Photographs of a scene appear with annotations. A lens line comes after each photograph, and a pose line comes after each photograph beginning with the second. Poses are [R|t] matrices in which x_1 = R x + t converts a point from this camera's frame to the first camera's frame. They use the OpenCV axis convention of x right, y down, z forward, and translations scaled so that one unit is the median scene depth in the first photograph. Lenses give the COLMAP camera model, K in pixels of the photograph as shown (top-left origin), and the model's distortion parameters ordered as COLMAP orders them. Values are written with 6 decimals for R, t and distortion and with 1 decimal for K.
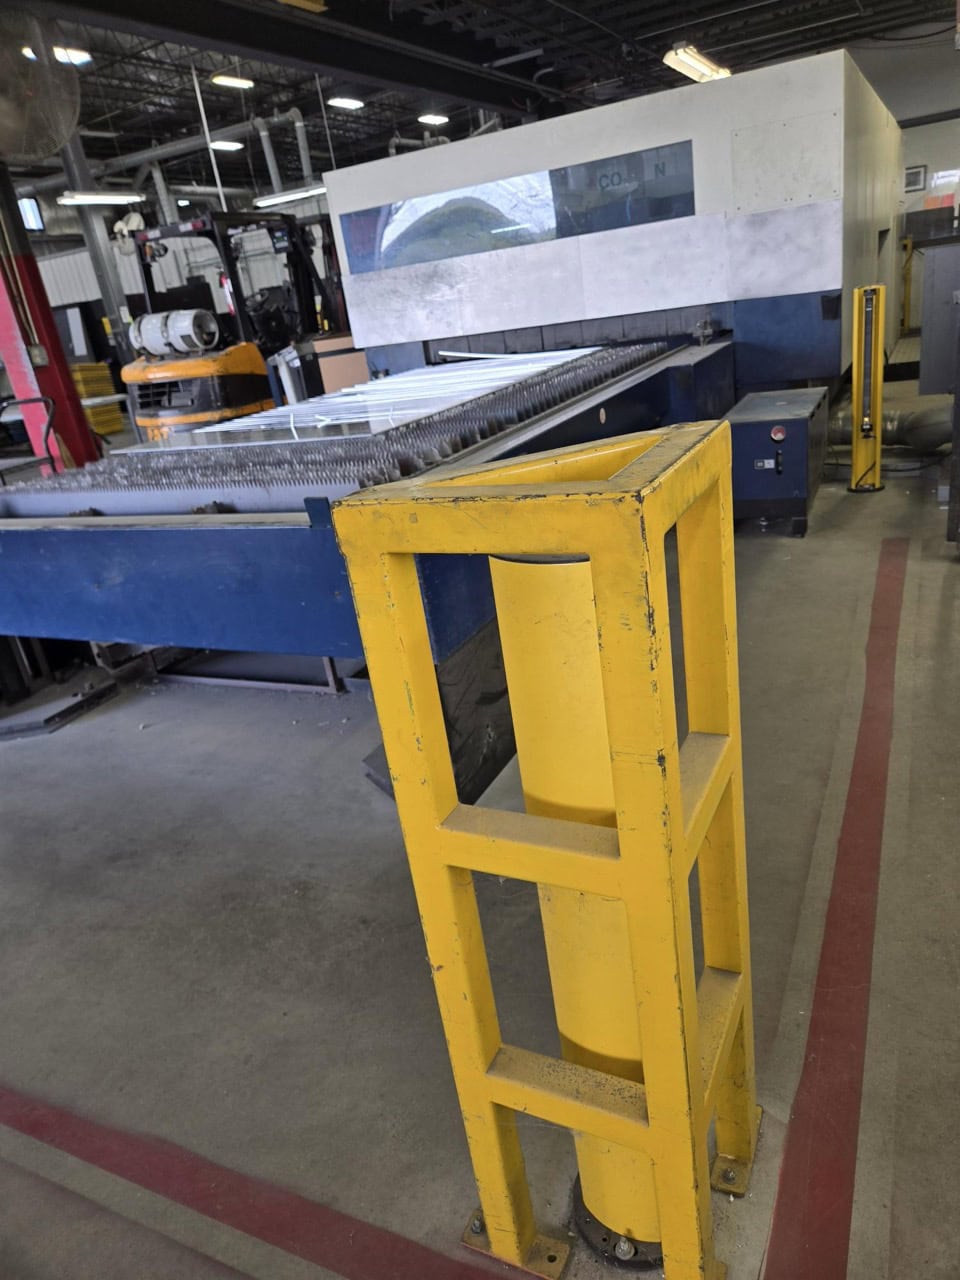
lens RADIAL K [[873.6, 0, 480.0], [0, 873.6, 640.0], [0, 0, 1]] dist [0.000476, -0.005910]
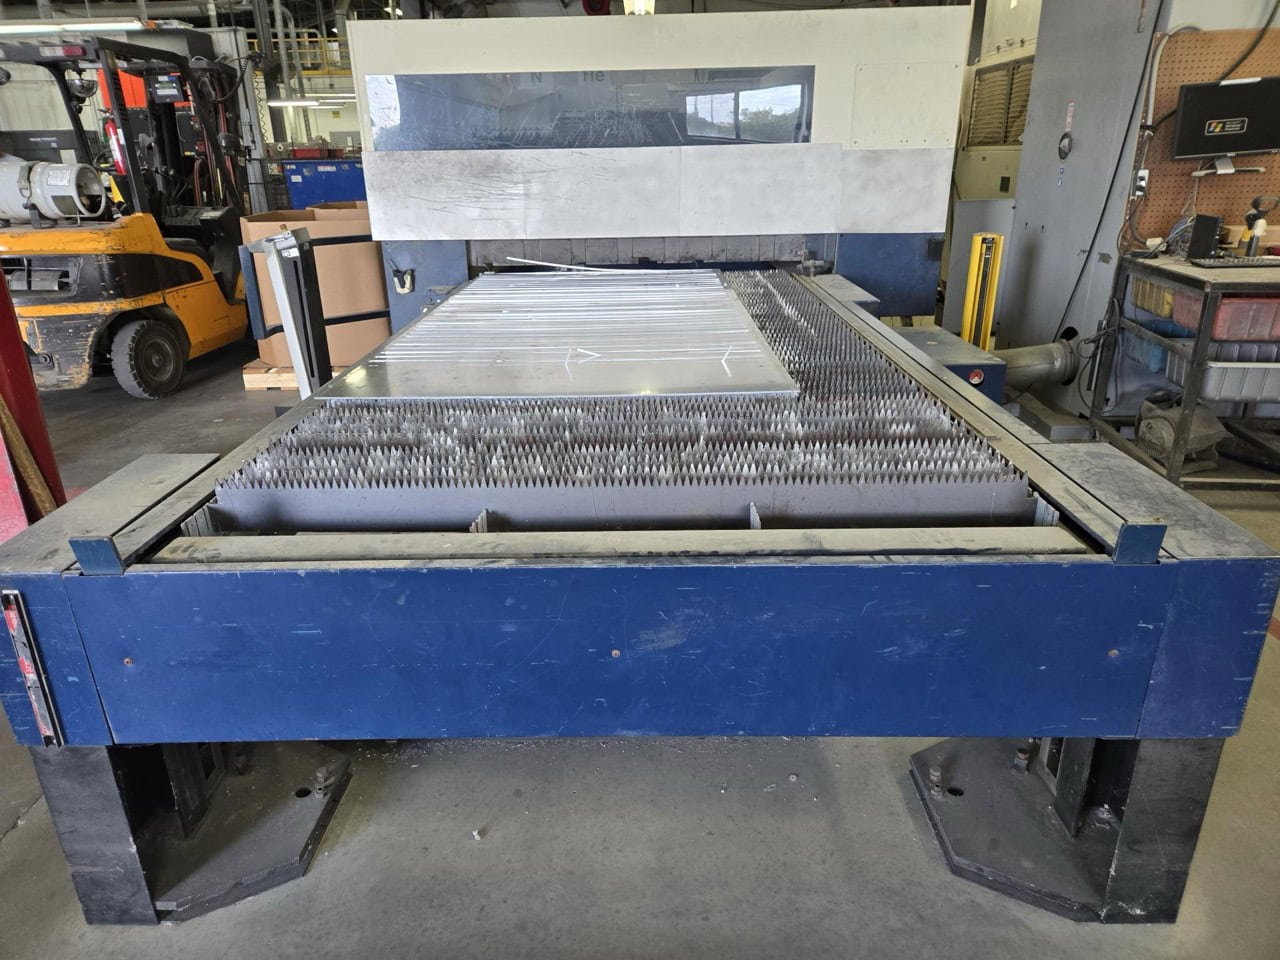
lens RADIAL K [[873.6, 0, 634.8], [0, 873.6, 491.2], [0, 0, 1]] dist [0.000476, -0.005910]
pose [[0.903454, -0.033019, 0.427411, -0.313210], [0.053967, 0.997857, -0.036988, -0.069076], [-0.425274, 0.056483, 0.903300, 0.207777]]
